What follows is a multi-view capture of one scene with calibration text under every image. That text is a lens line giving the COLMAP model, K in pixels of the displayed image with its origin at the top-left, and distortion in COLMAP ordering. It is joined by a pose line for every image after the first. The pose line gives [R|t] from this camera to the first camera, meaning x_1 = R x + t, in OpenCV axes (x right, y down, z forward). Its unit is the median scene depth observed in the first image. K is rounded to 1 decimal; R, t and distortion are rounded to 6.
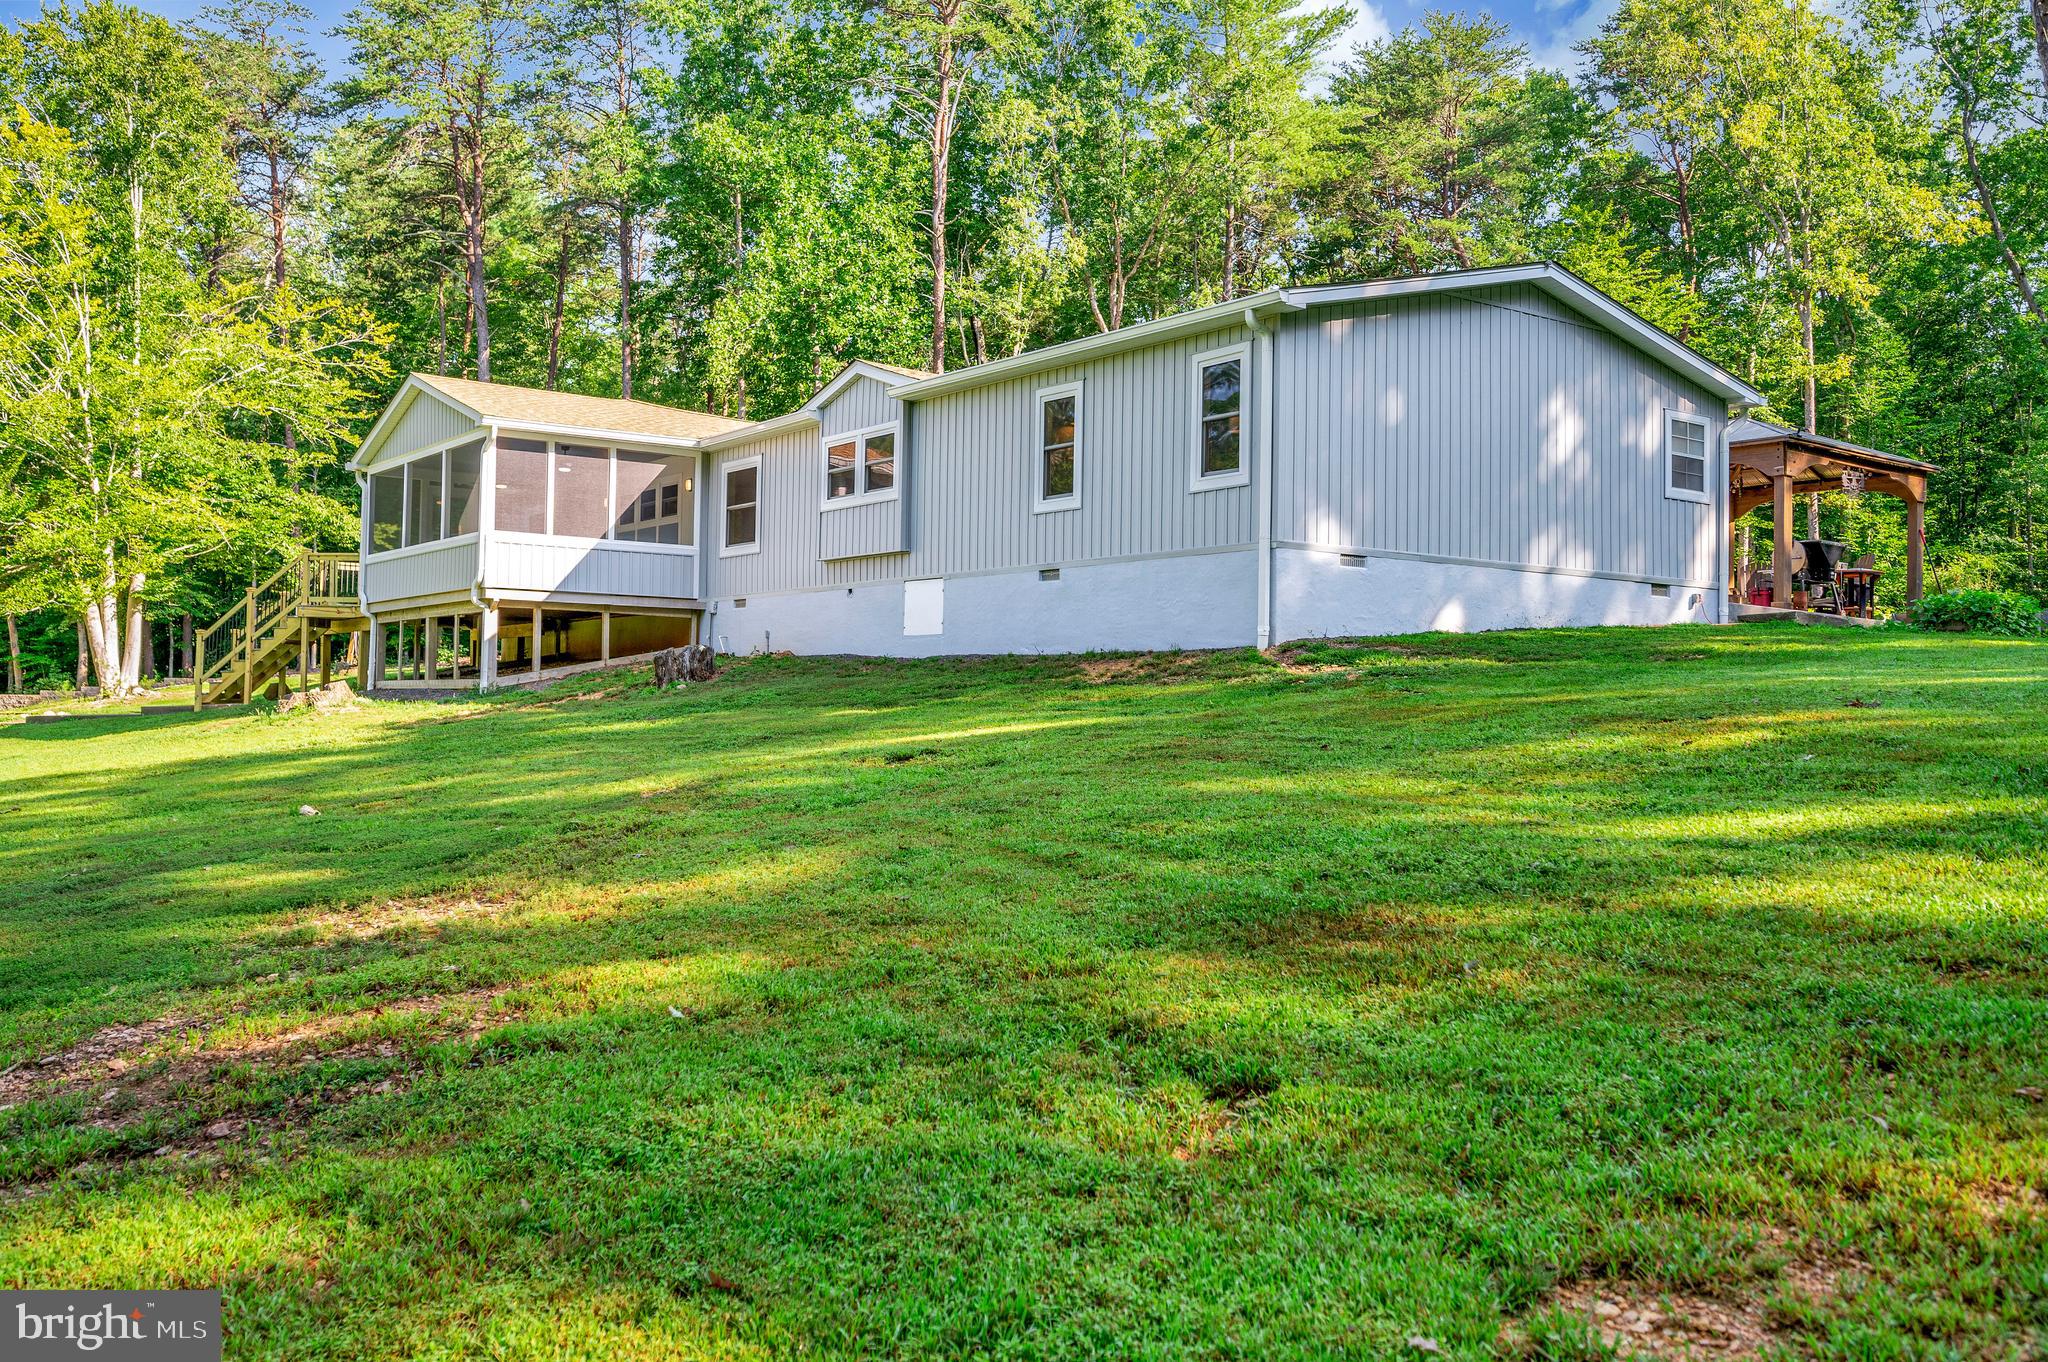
lens RADIAL K [[1774.0, 0, 1020.7], [0, 1774.0, 649.5], [0, 0, 1]] dist [-0.011978, -0.001750]
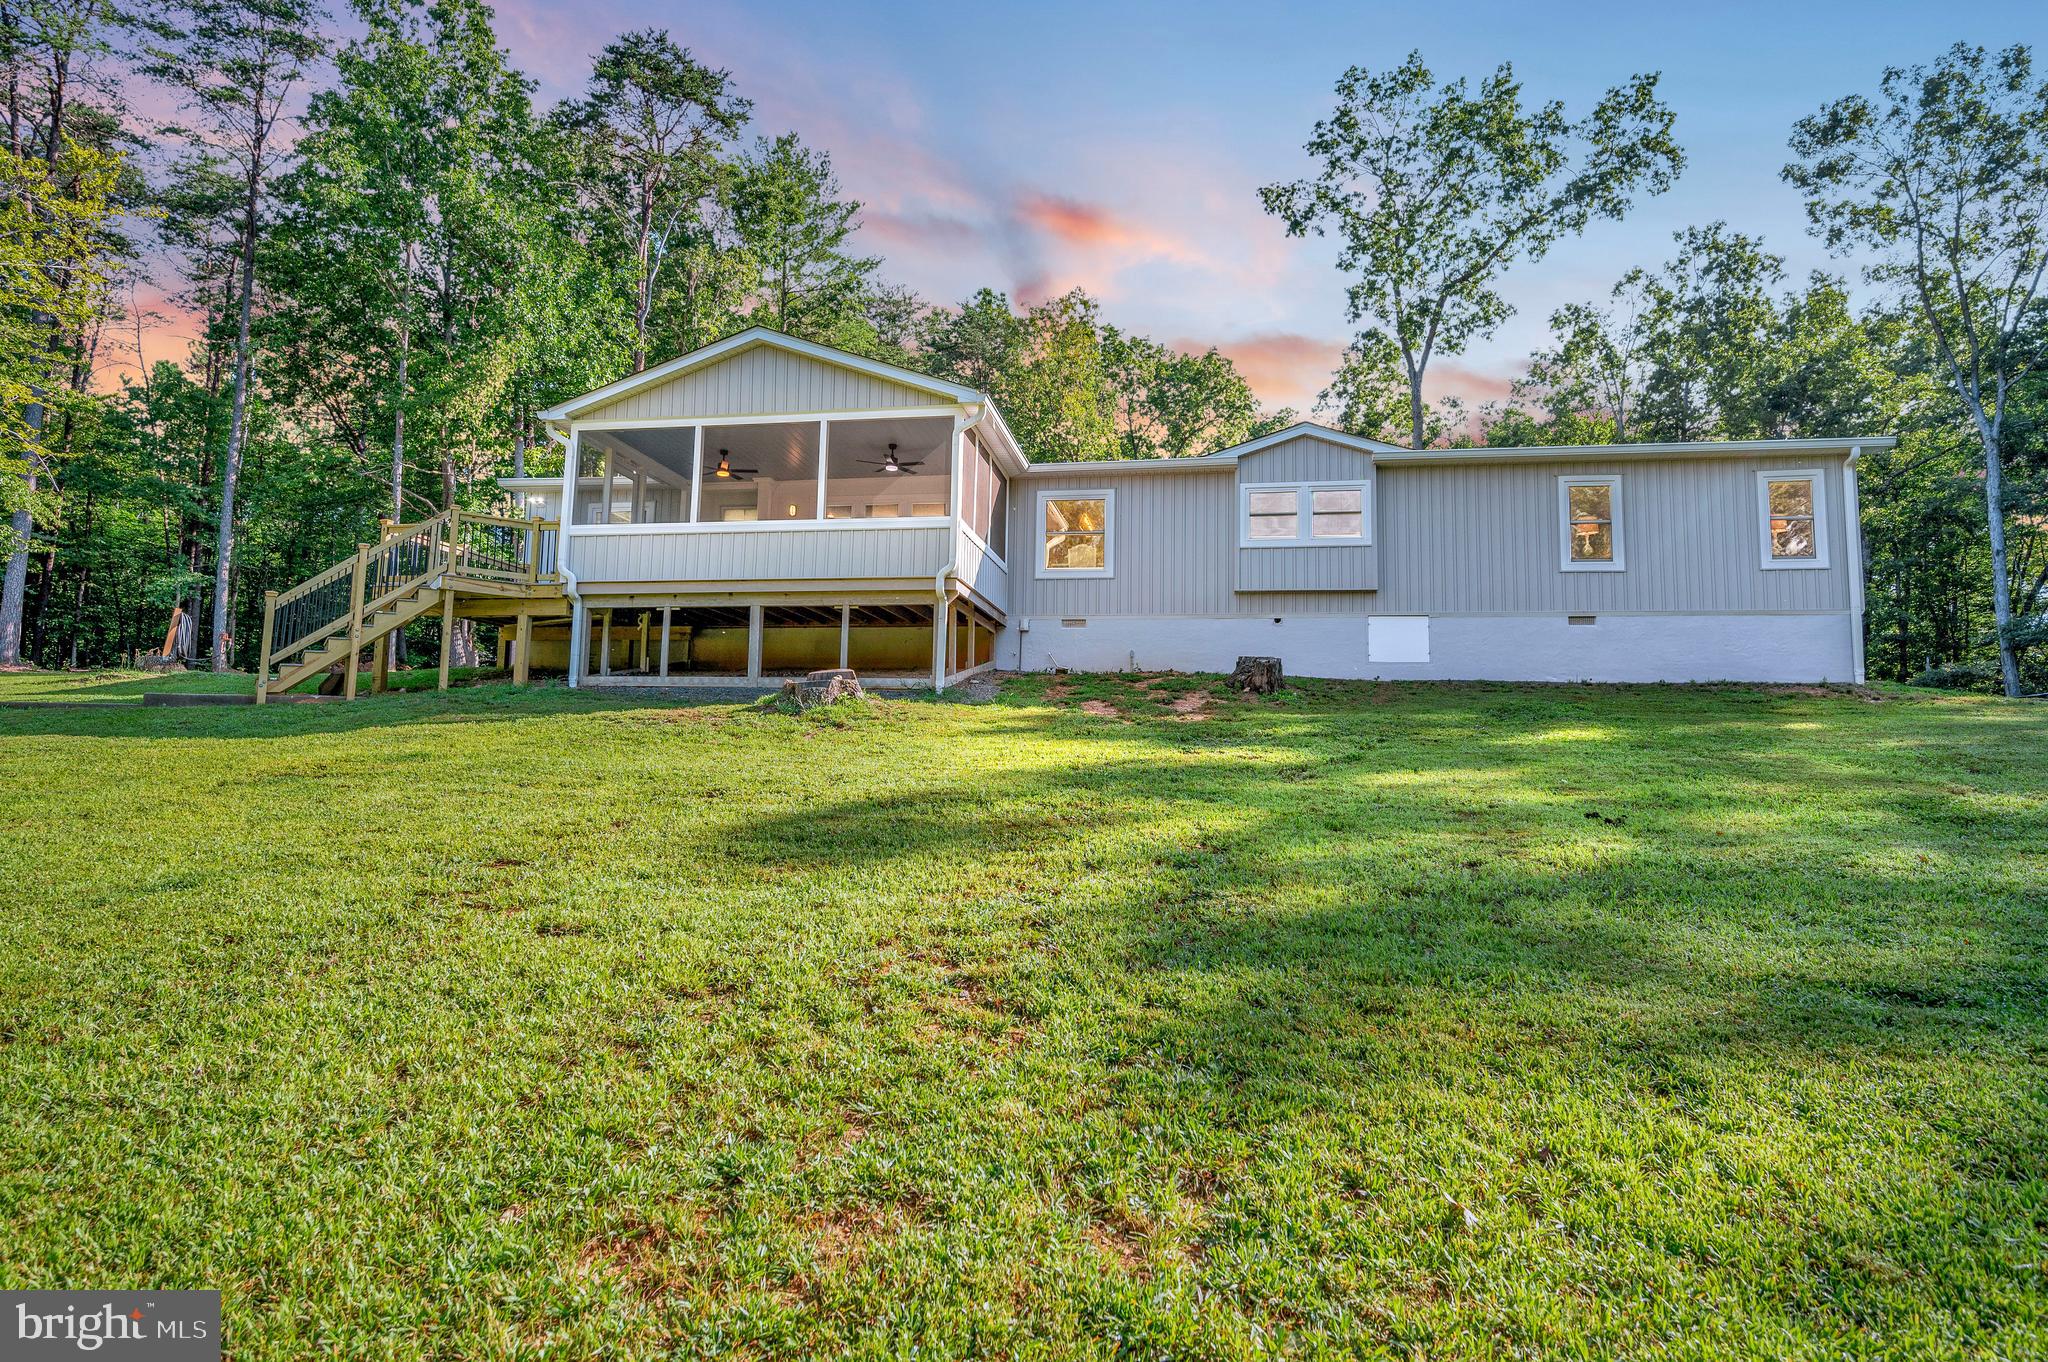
lens RADIAL K [[1104.1, 0, 1021.4], [0, 1104.1, 662.7], [0, 0, 1]] dist [-0.000759, 0.002311]
pose [[0.736700, 0.072239, 0.672350, -0.613682], [-0.036504, 0.997076, -0.067131, 0.042646], [-0.675234, 0.024912, 0.737183, 0.520923]]
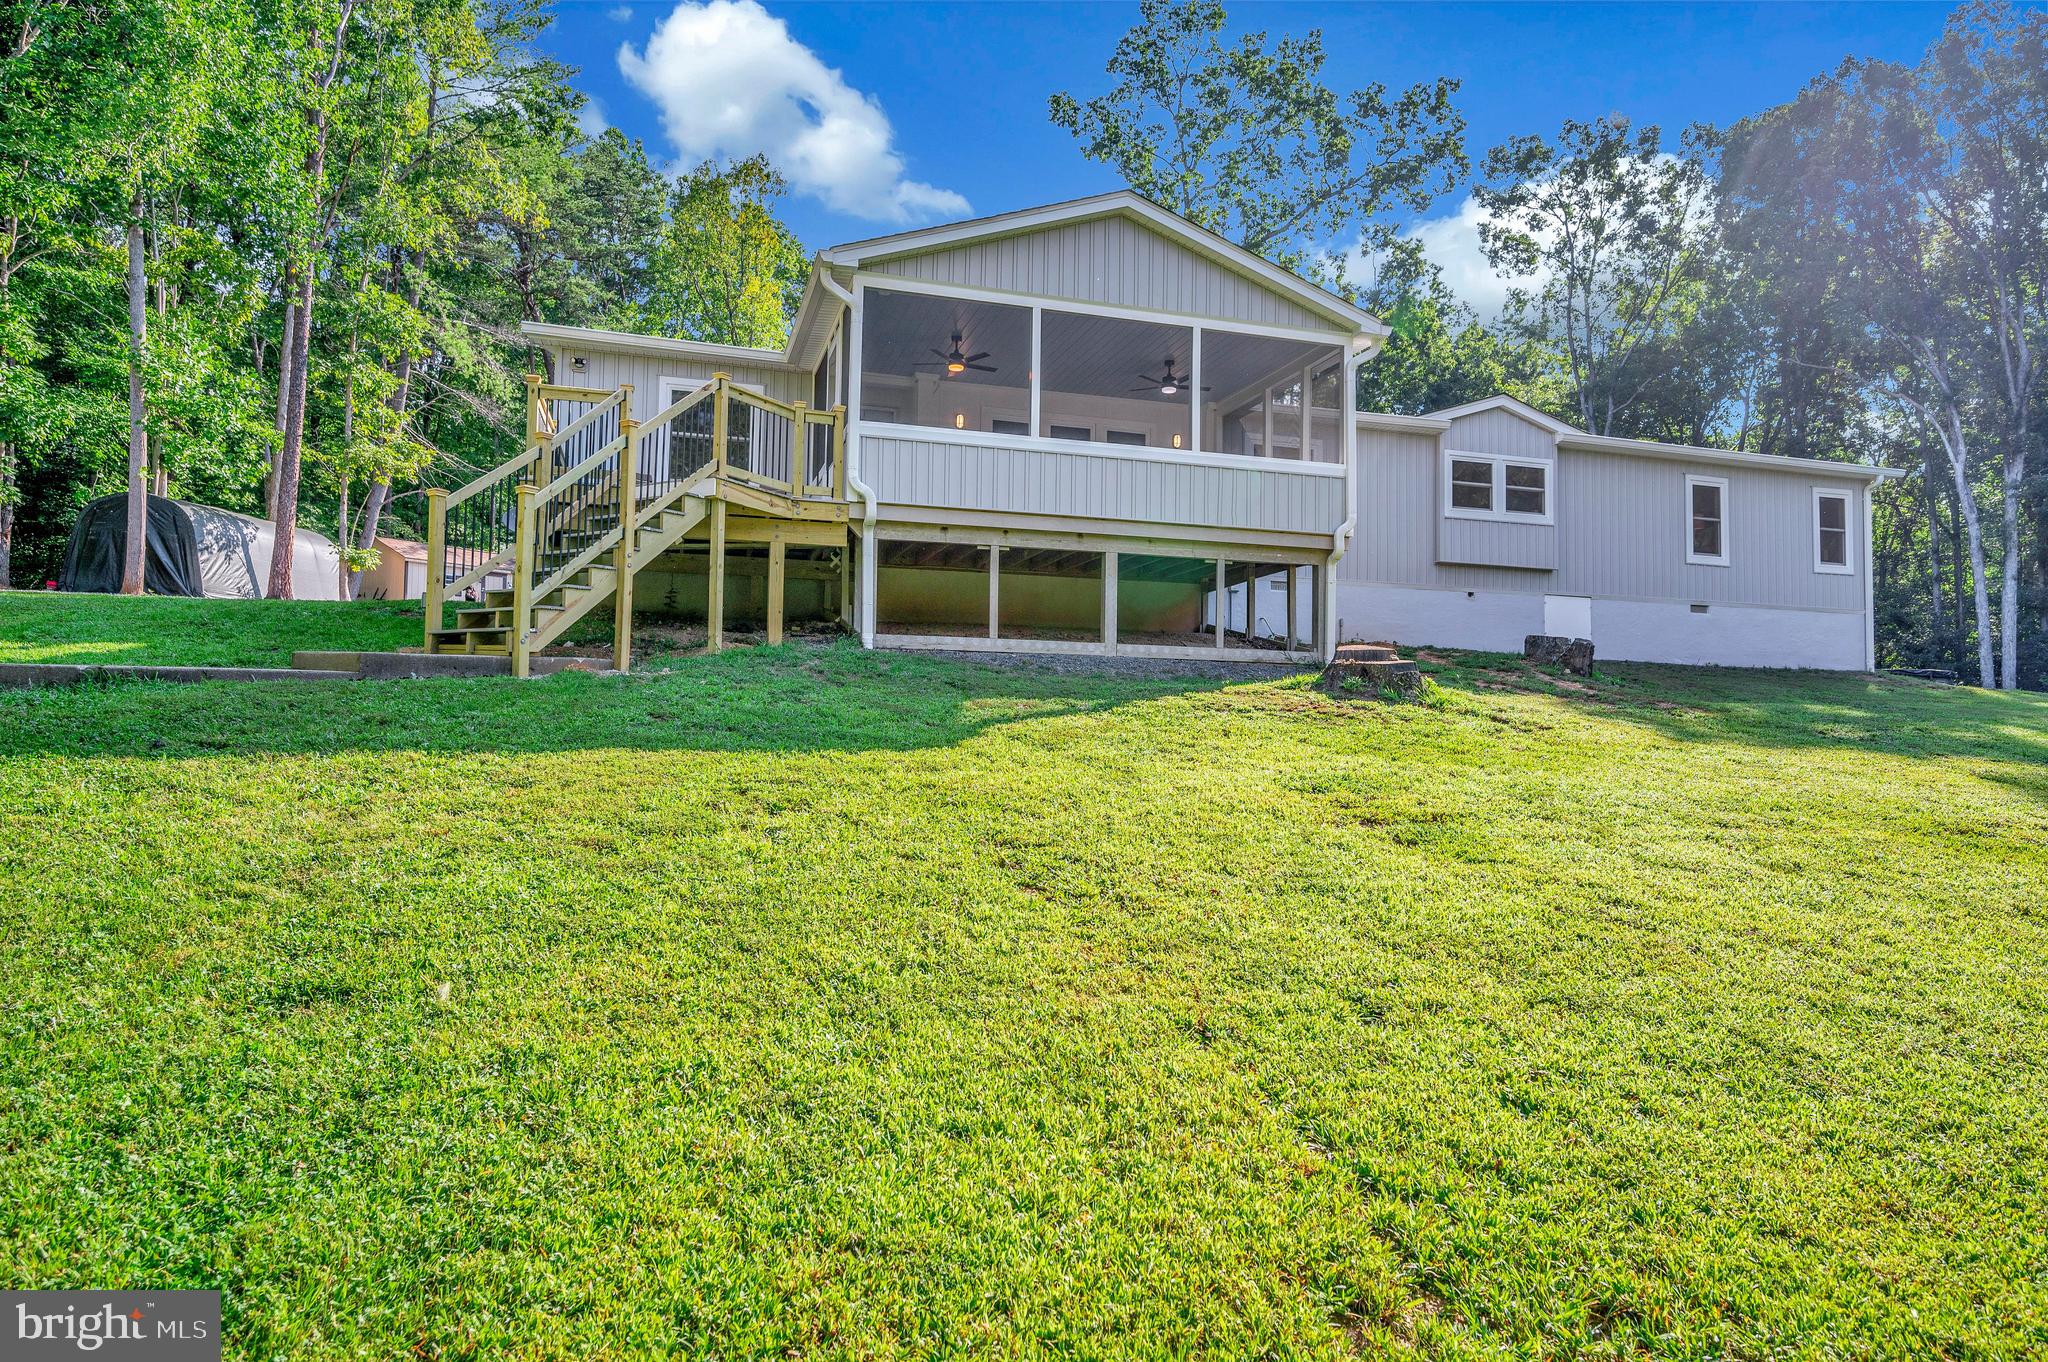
lens RADIAL K [[1194.9, 0, 1025.4], [0, 1194.9, 680.6], [0, 0, 1]] dist [-0.000732, 0.003258]
pose [[0.344629, 0.031721, 0.938203, -0.795774], [-0.047369, 0.998743, -0.016368, 0.041750], [-0.937543, -0.038801, 0.345698, 0.885774]]
